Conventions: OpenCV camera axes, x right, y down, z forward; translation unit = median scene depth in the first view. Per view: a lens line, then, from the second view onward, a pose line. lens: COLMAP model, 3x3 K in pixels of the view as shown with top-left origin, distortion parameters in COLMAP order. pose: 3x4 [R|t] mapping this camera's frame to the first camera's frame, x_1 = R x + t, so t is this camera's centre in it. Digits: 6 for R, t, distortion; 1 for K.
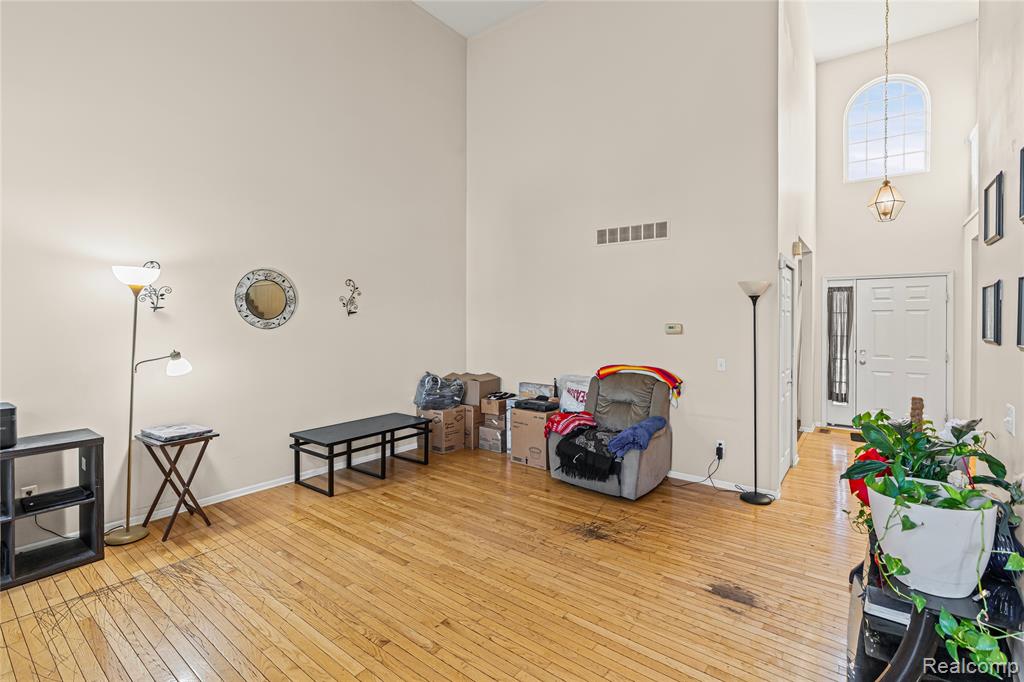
lens RADIAL K [[464.6, 0, 519.2], [0, 464.6, 323.4], [0, 0, 1]] dist [-0.001401, 0.000261]
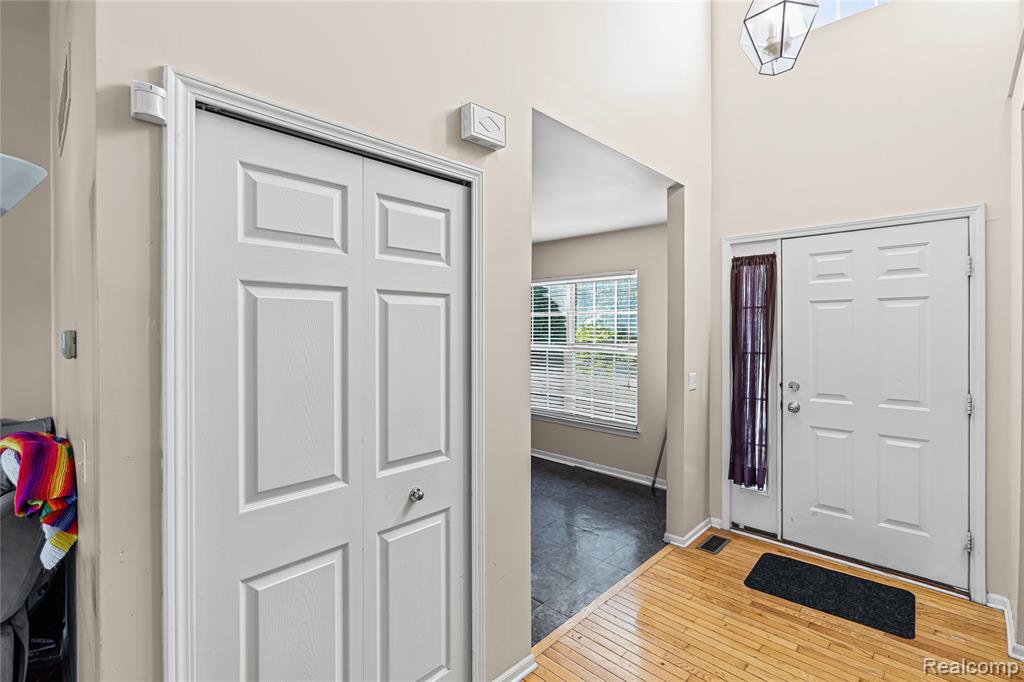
lens RADIAL K [[465.2, 0, 520.8], [0, 465.2, 329.2], [0, 0, 1]] dist [-0.002442, -0.000140]
pose [[0.994327, -0.004456, -0.106273, 0.500228], [0.004313, 0.999989, -0.001580, 0.000725], [0.106279, 0.001113, 0.994336, 0.475815]]
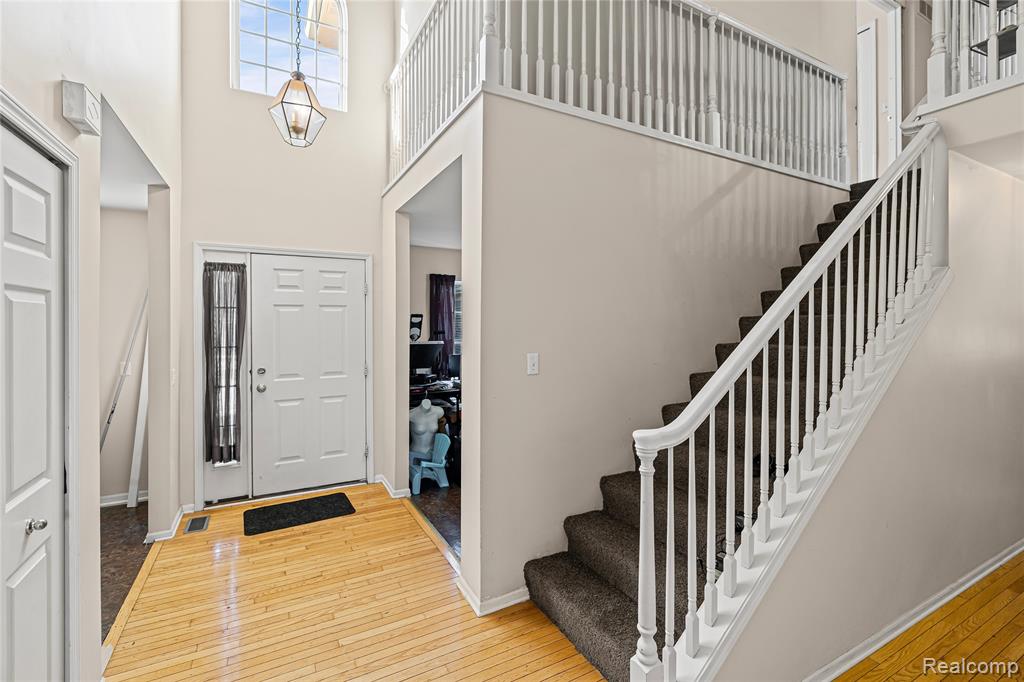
lens RADIAL K [[464.6, 0, 519.2], [0, 464.6, 323.4], [0, 0, 1]] dist [-0.001401, 0.000261]
pose [[0.411924, -0.006037, 0.911198, 0.315102], [0.005641, 0.999976, 0.004075, -0.003217], [-0.911201, 0.003462, 0.411948, 0.427871]]
